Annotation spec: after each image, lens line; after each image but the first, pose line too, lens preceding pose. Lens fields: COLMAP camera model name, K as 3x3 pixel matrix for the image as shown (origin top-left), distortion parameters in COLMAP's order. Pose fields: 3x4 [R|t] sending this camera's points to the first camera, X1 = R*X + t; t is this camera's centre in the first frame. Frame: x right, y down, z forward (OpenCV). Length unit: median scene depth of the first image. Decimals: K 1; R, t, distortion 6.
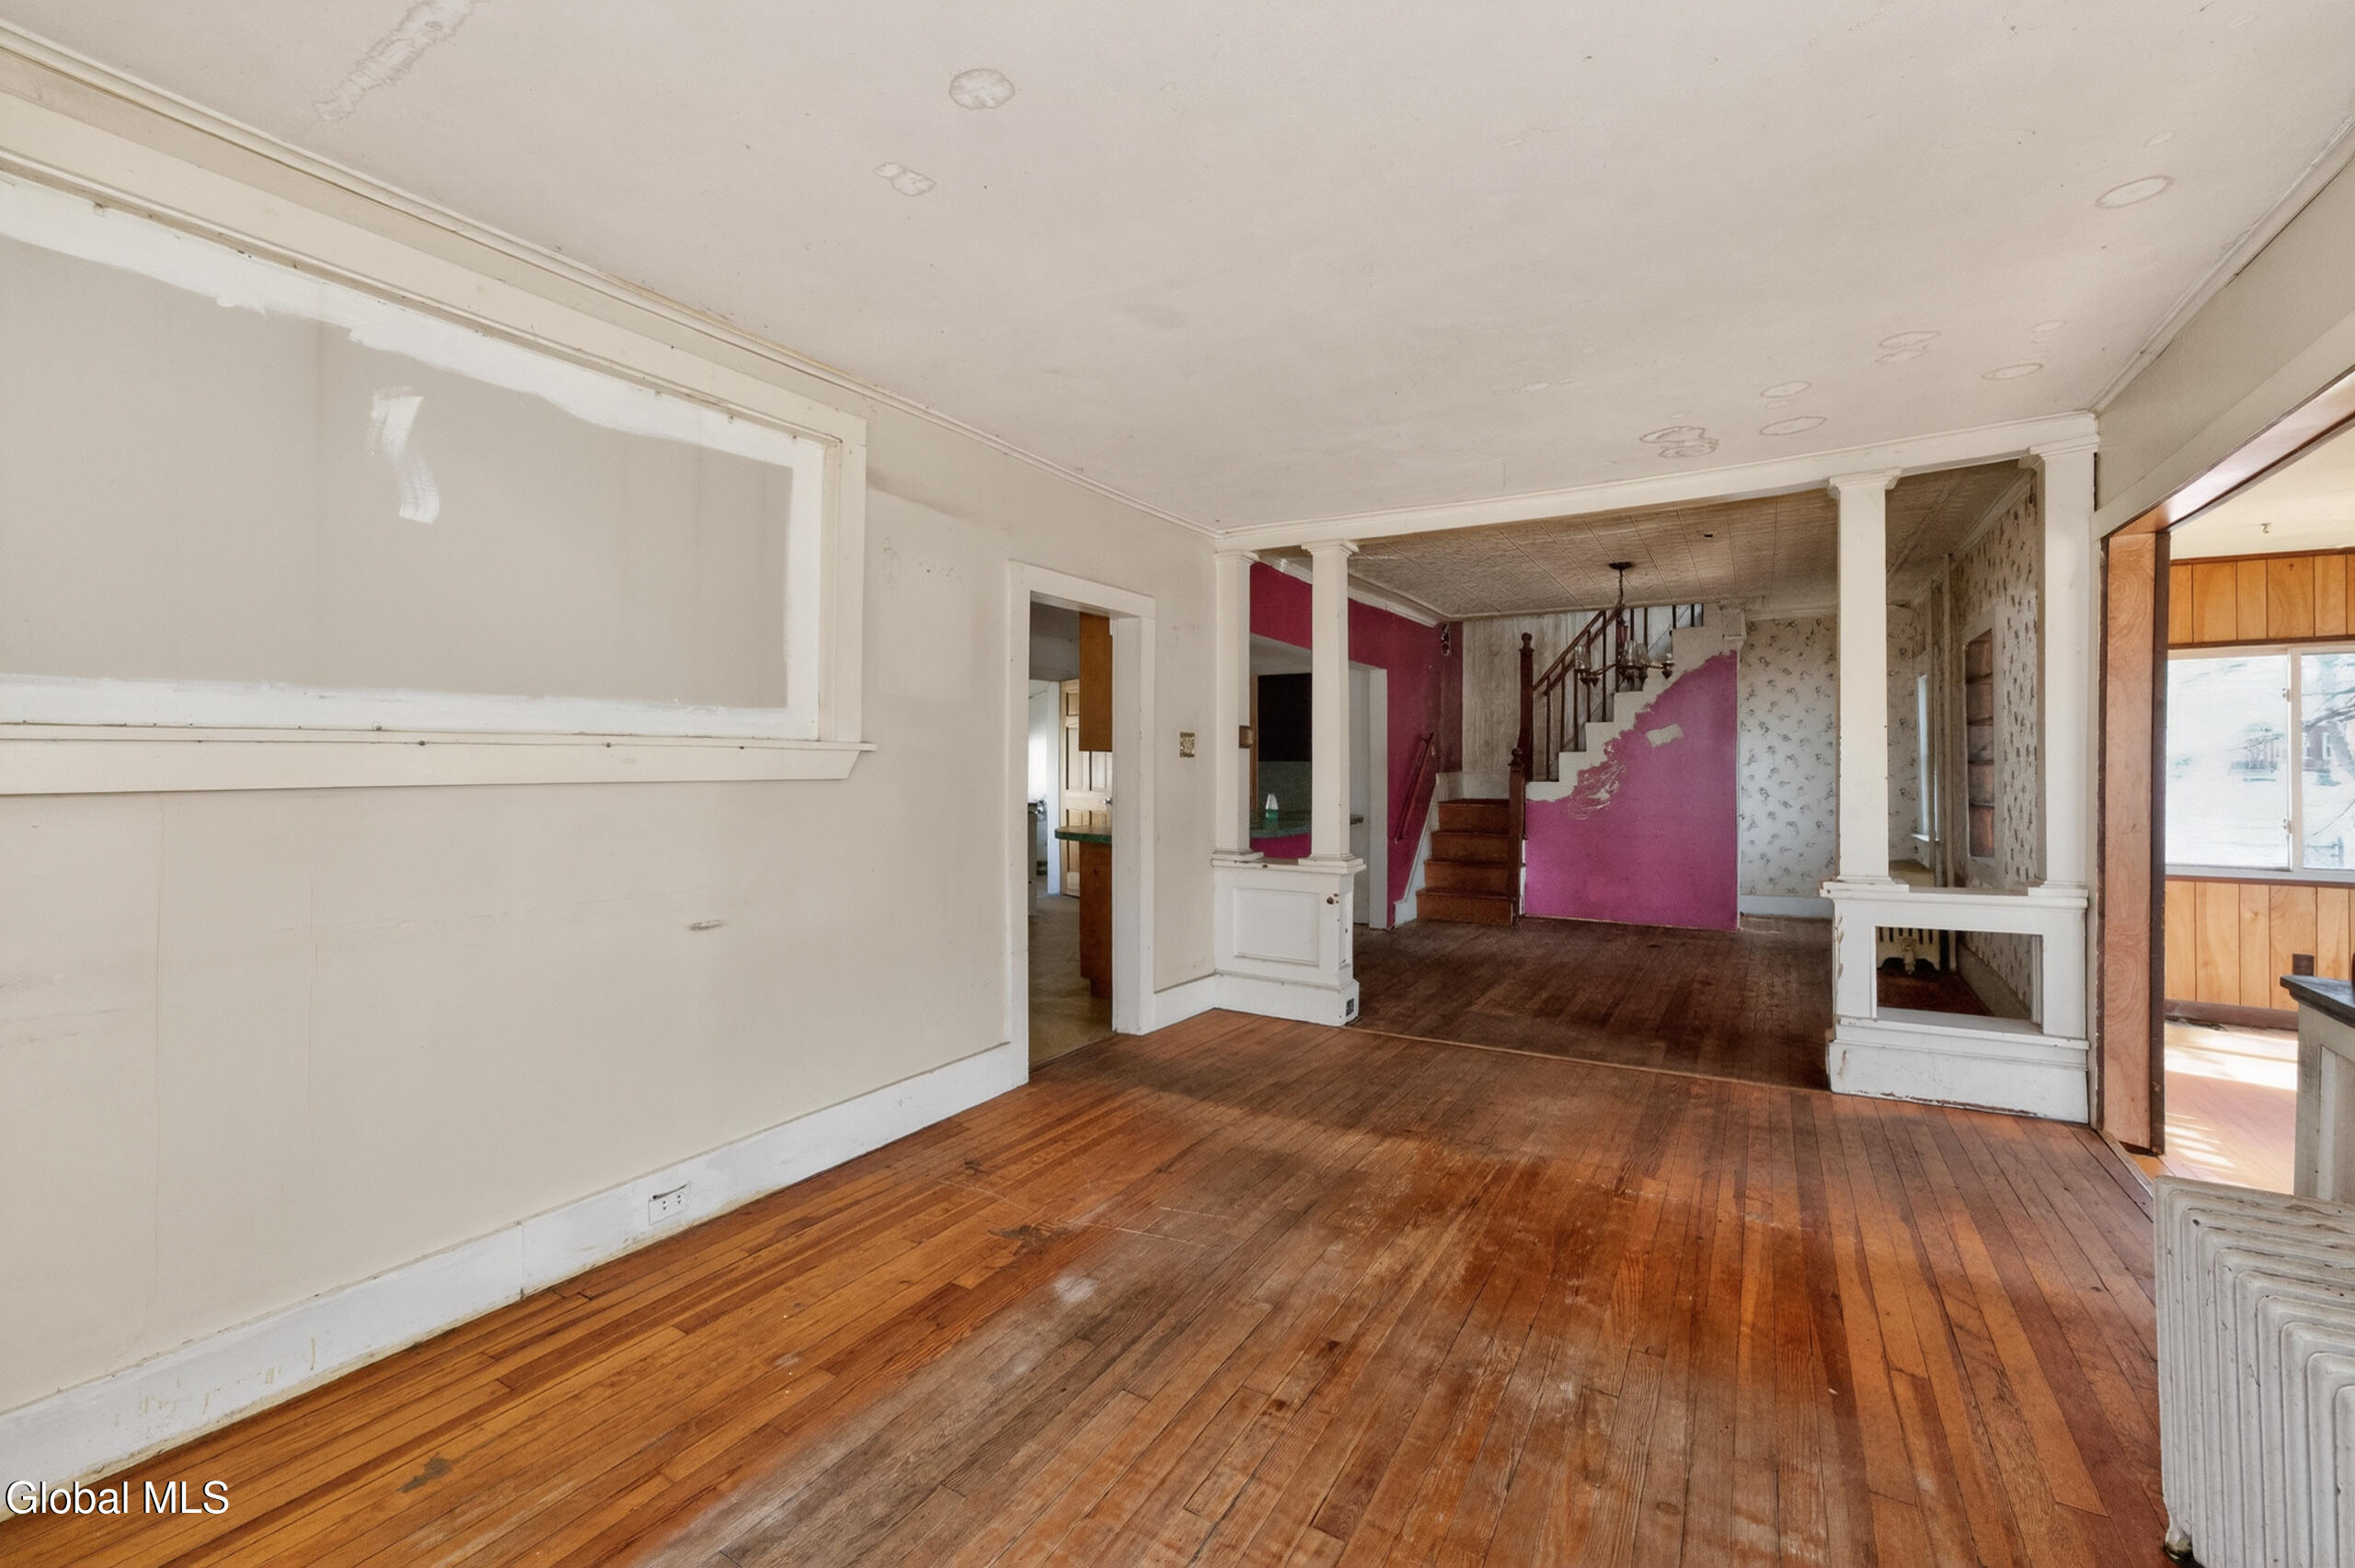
lens RADIAL K [[947.6, 0, 1181.2], [0, 947.6, 751.3], [0, 0, 1]] dist [-0.012724, 0.007393]
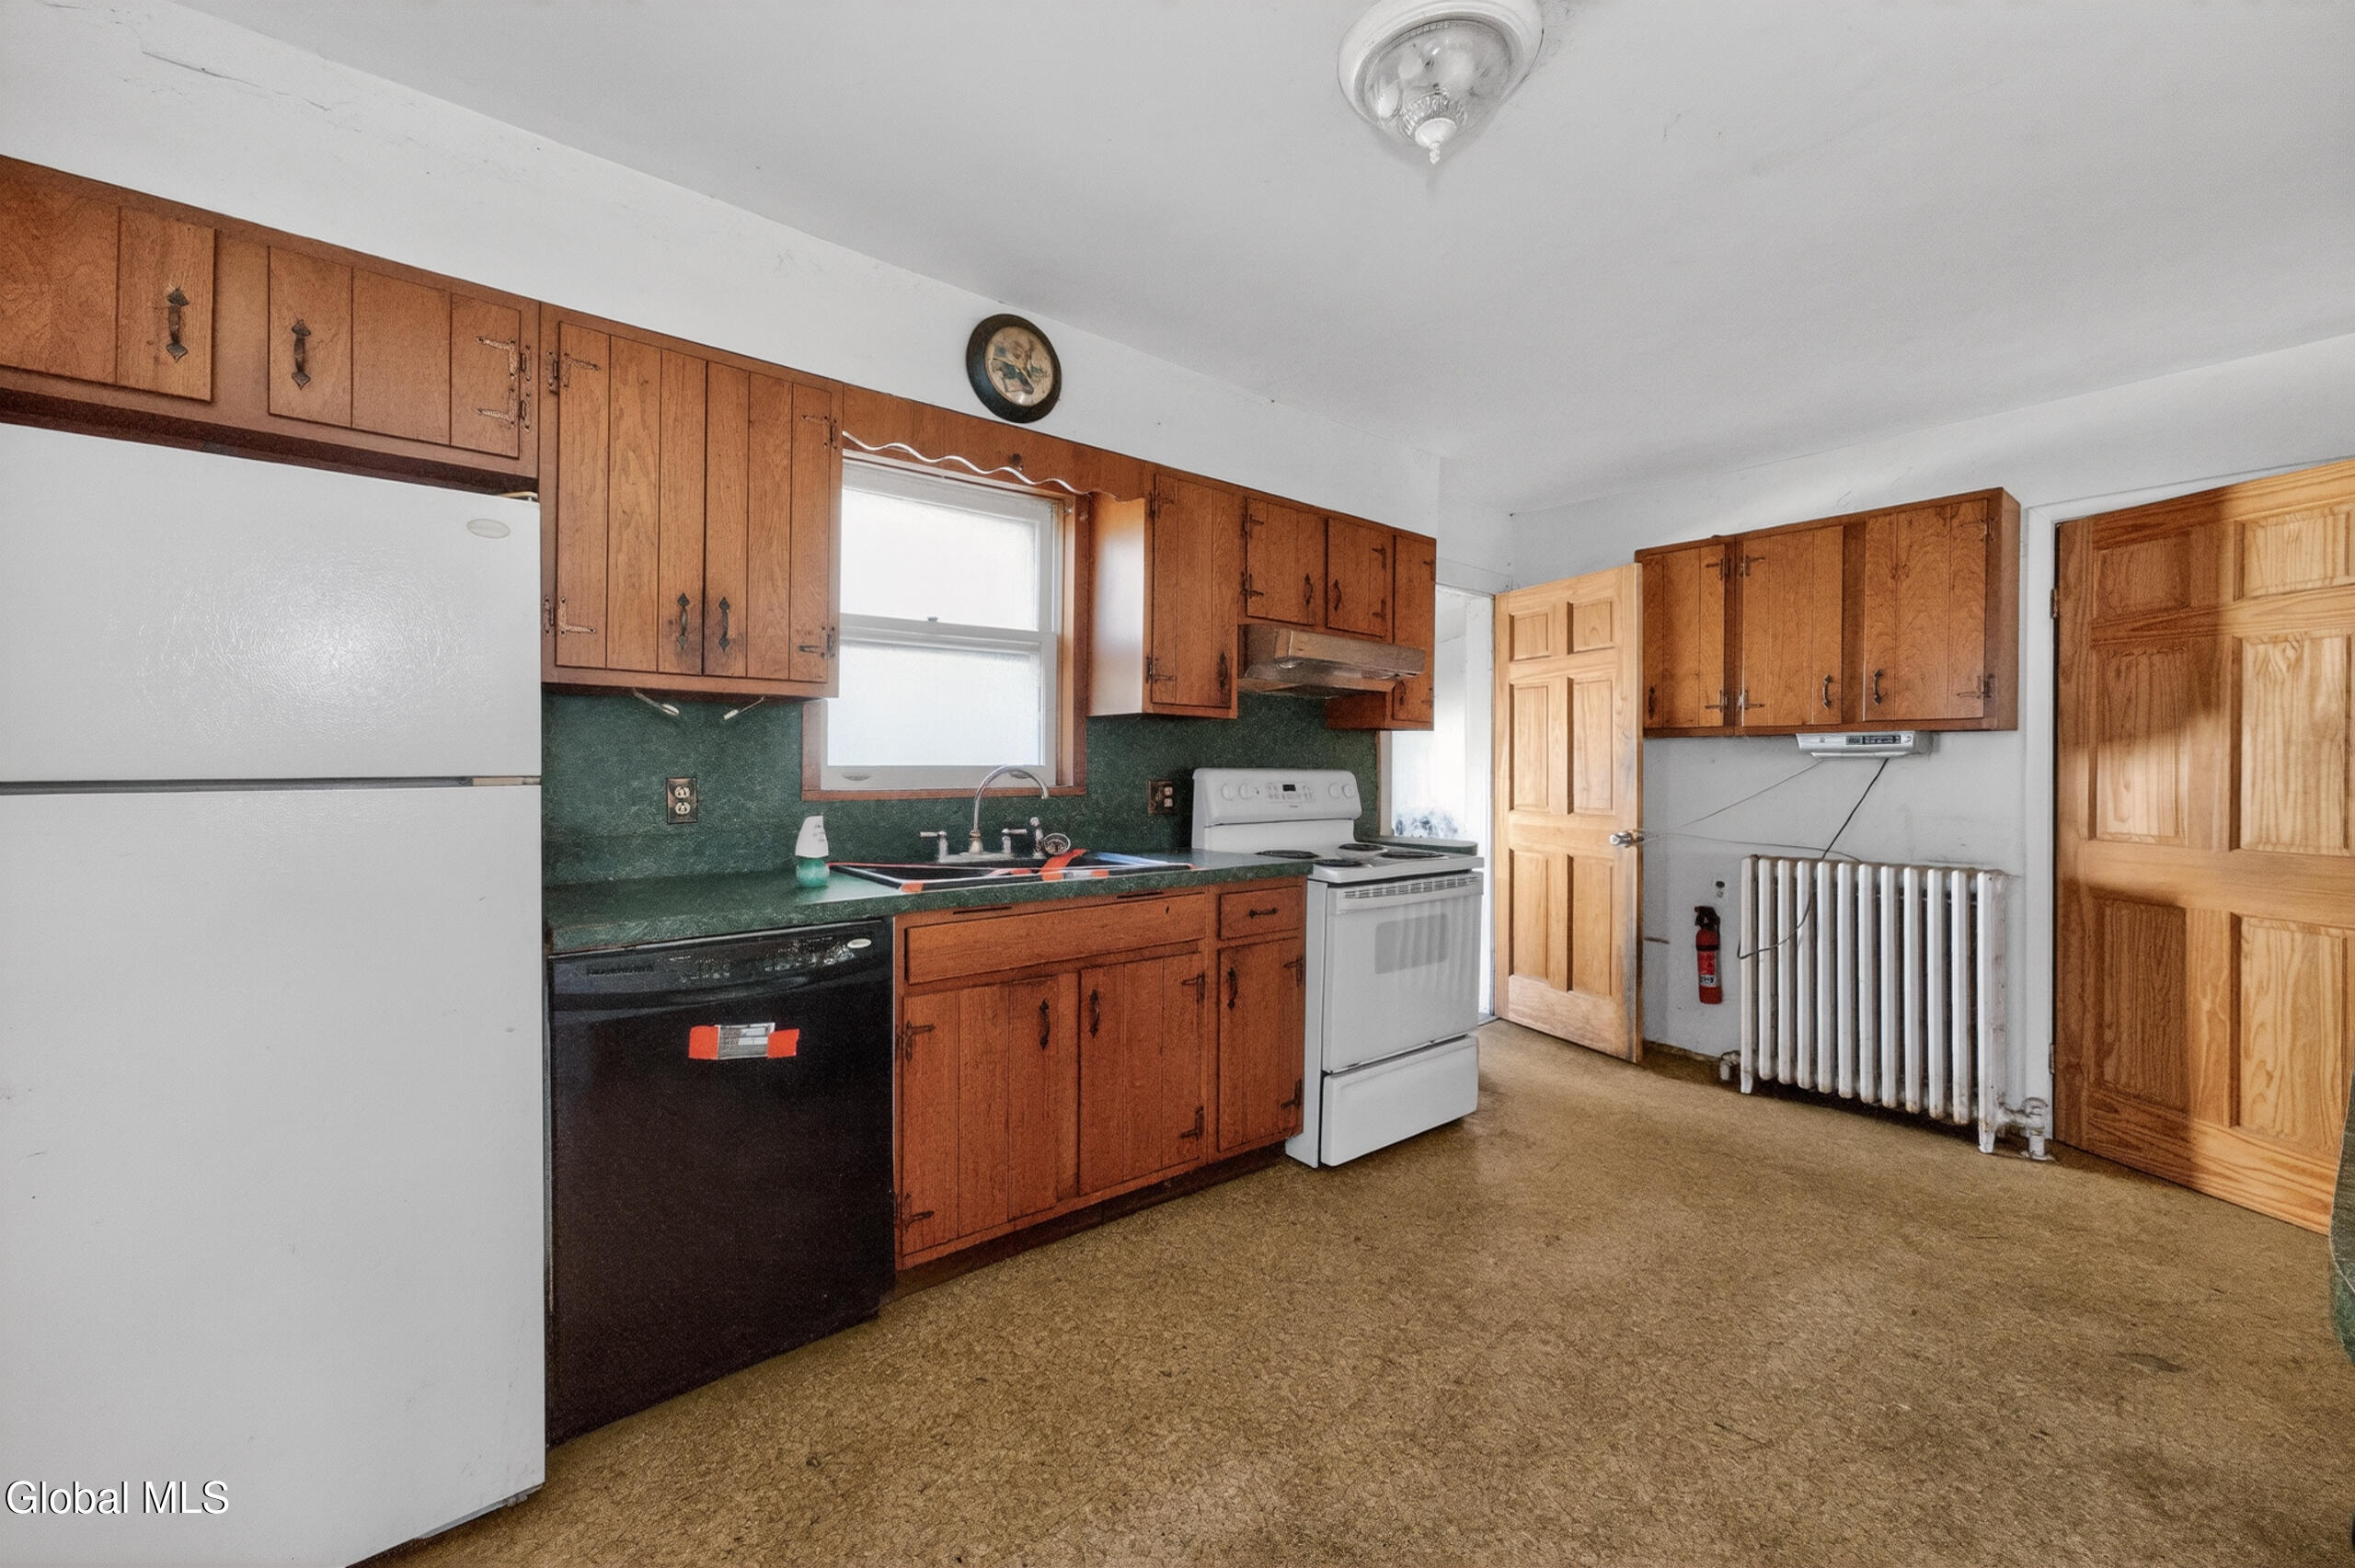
lens RADIAL K [[947.6, 0, 1171.6], [0, 947.6, 761.0], [0, 0, 1]] dist [-0.012724, 0.007393]
pose [[0.940937, 0.001636, -0.338576, -0.343601], [0.001893, 0.999947, 0.010090, 0.033084], [0.338575, -0.010135, 0.940885, 1.457614]]
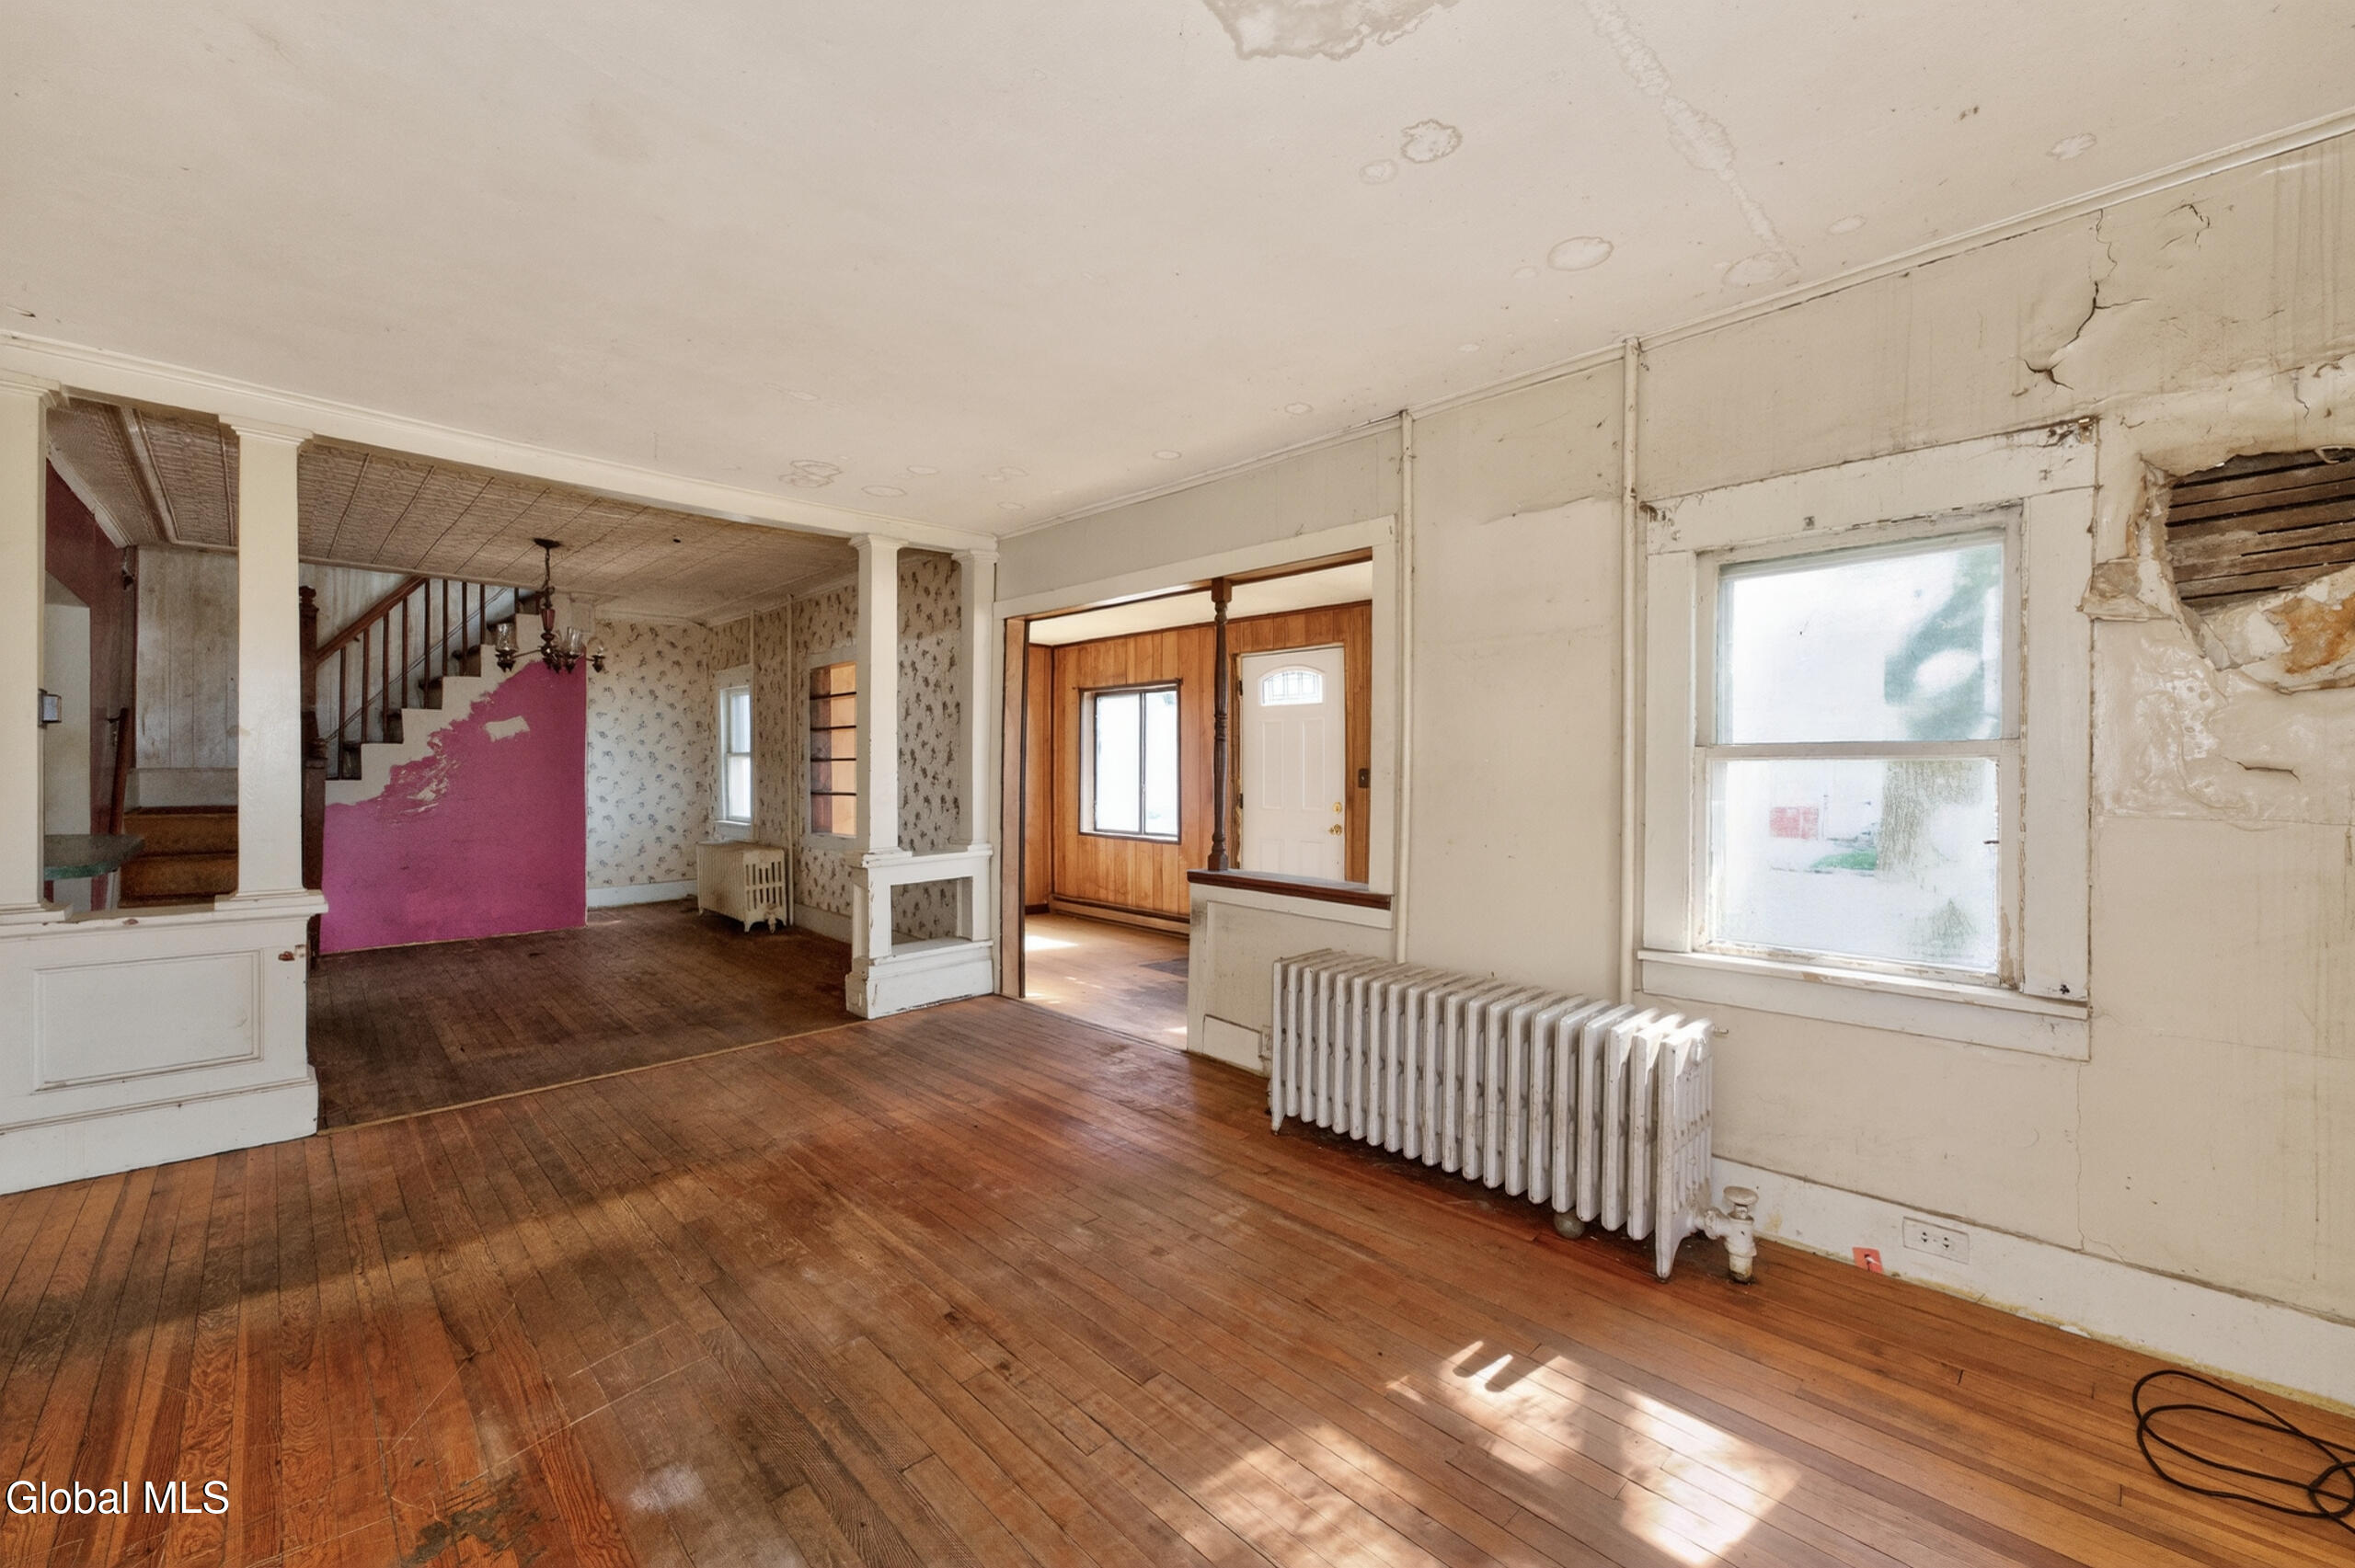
lens RADIAL K [[947.6, 0, 1178.2], [0, 947.6, 774.6], [0, 0, 1]] dist [-0.012724, 0.007393]
pose [[0.246493, -0.005343, 0.969130, -0.511730], [-0.022813, 0.999676, 0.011314, 0.007466], [-0.968876, -0.024898, 0.246291, 0.333297]]
